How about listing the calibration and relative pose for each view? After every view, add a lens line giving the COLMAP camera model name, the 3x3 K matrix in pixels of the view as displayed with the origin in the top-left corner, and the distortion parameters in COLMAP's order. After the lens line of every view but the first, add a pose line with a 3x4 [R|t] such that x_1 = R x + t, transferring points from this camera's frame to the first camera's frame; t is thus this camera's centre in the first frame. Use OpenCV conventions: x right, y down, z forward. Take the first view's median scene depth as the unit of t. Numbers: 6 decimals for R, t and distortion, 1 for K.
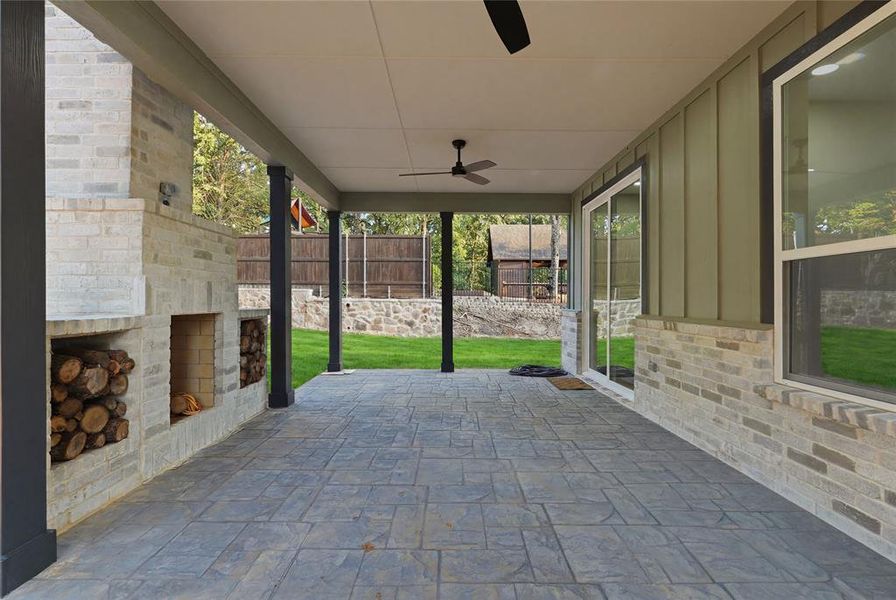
lens RADIAL K [[415.3, 0, 445.5], [0, 415.3, 298.9], [0, 0, 1]] dist [0.000278, 0.000129]
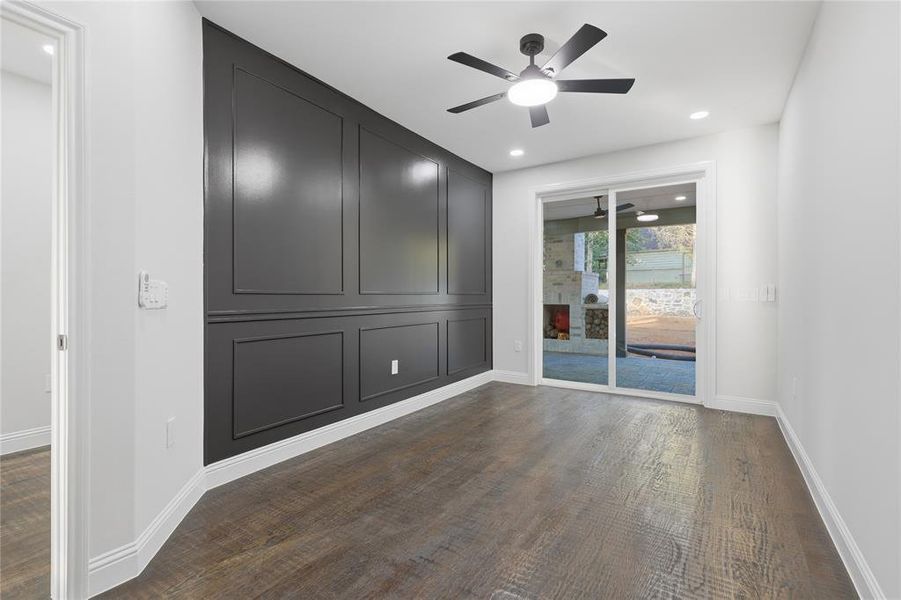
lens RADIAL K [[417.6, 0, 448.0], [0, 417.6, 298.9], [0, 0, 1]] dist [0.000278, 0.000129]
pose [[-0.534290, 0.001621, -0.845300, 2.290455], [0.003565, 0.999994, -0.000335, -0.005804], [0.845294, -0.003193, -0.534292, 1.927661]]
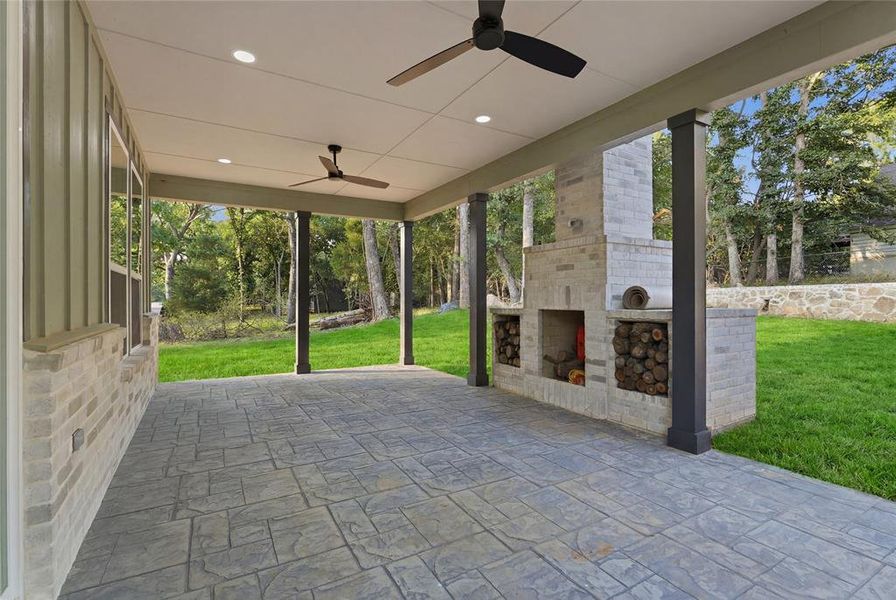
lens RADIAL K [[415.3, 0, 445.5], [0, 415.3, 298.9], [0, 0, 1]] dist [0.000278, 0.000129]
pose [[-0.858171, 0.000366, -0.513364, 0.465652], [0.005290, 0.999953, -0.008130, 0.007550], [0.513337, -0.009693, -0.858133, 2.004125]]
